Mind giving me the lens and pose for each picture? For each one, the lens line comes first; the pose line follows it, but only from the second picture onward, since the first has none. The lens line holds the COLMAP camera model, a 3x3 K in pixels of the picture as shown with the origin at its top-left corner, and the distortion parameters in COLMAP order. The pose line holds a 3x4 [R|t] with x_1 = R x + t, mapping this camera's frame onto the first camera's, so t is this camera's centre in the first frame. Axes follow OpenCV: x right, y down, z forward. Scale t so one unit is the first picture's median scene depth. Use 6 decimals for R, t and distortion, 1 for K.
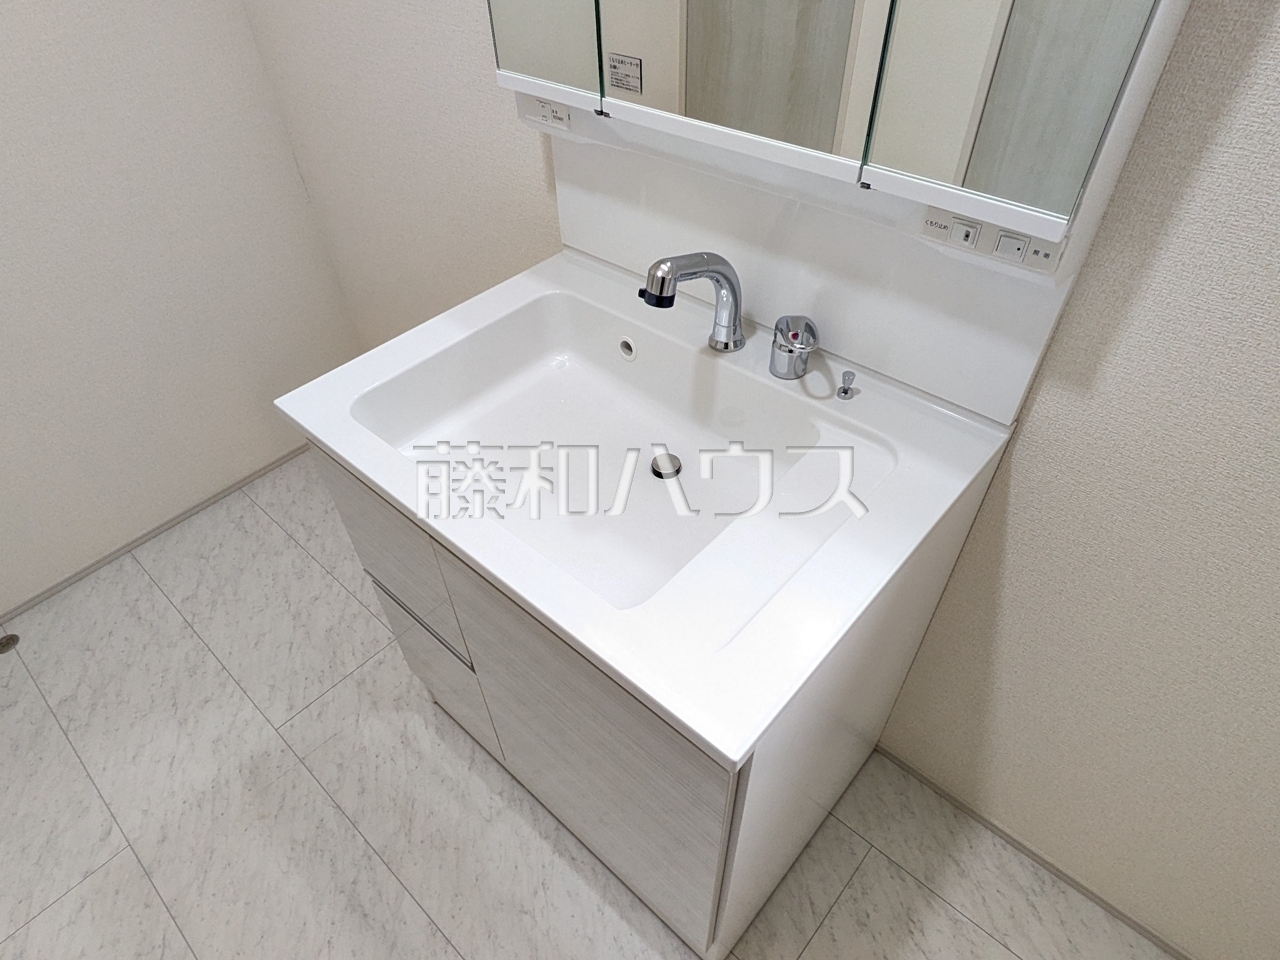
lens RADIAL K [[744.7, 0, 632.3], [0, 744.7, 510.7], [0, 0, 1]] dist [-0.006097, -0.000821]
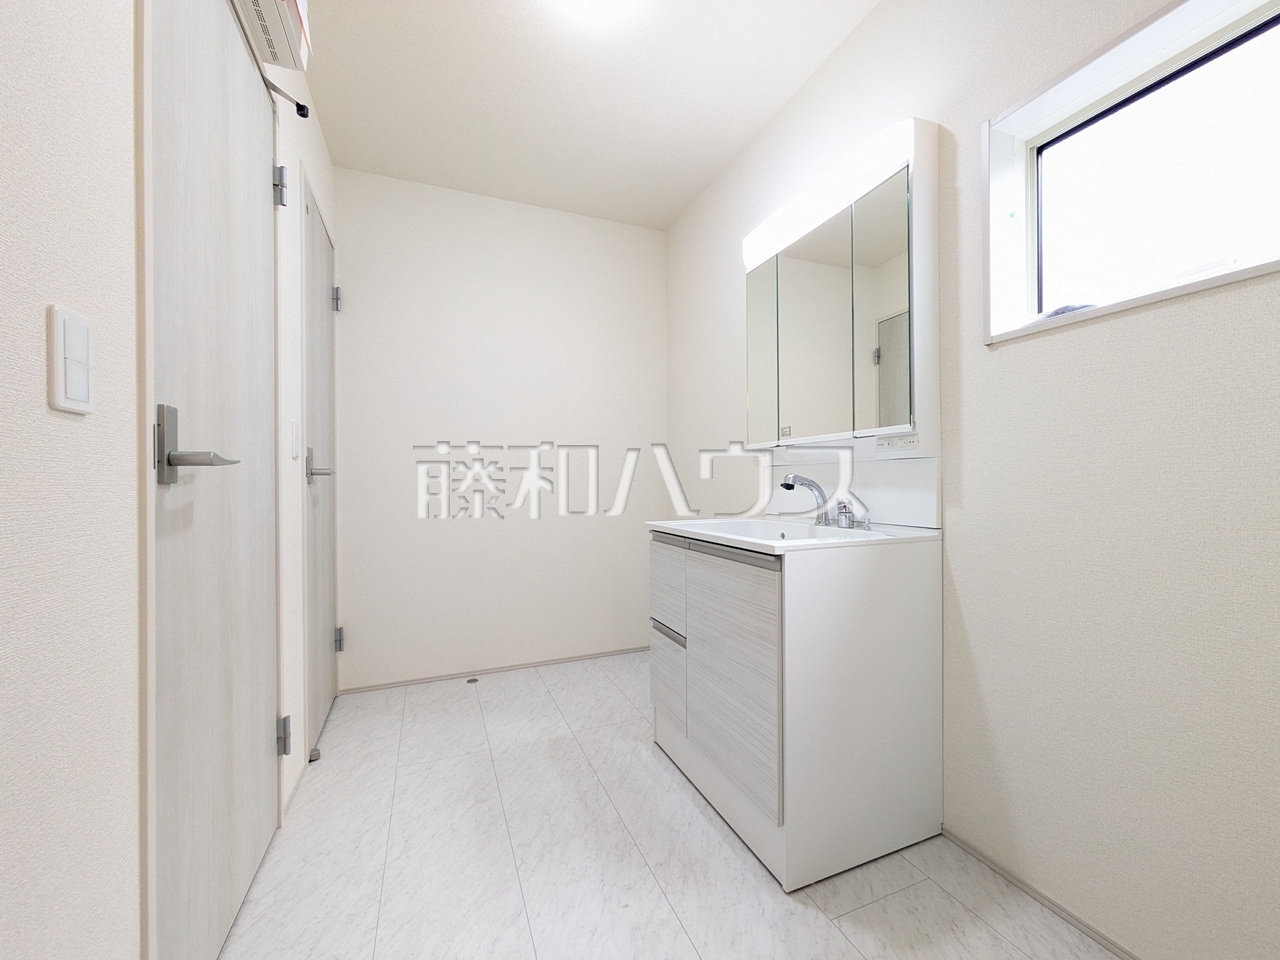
lens RADIAL K [[505.8, 0, 636.2], [0, 505.8, 480.5], [0, 0, 1]] dist [0.001594, 0.000724]
pose [[0.902212, 0.029630, -0.430275, 0.217253], [-0.326534, 0.698679, -0.636572, 0.699582], [0.281762, 0.714822, 0.640031, -0.242559]]
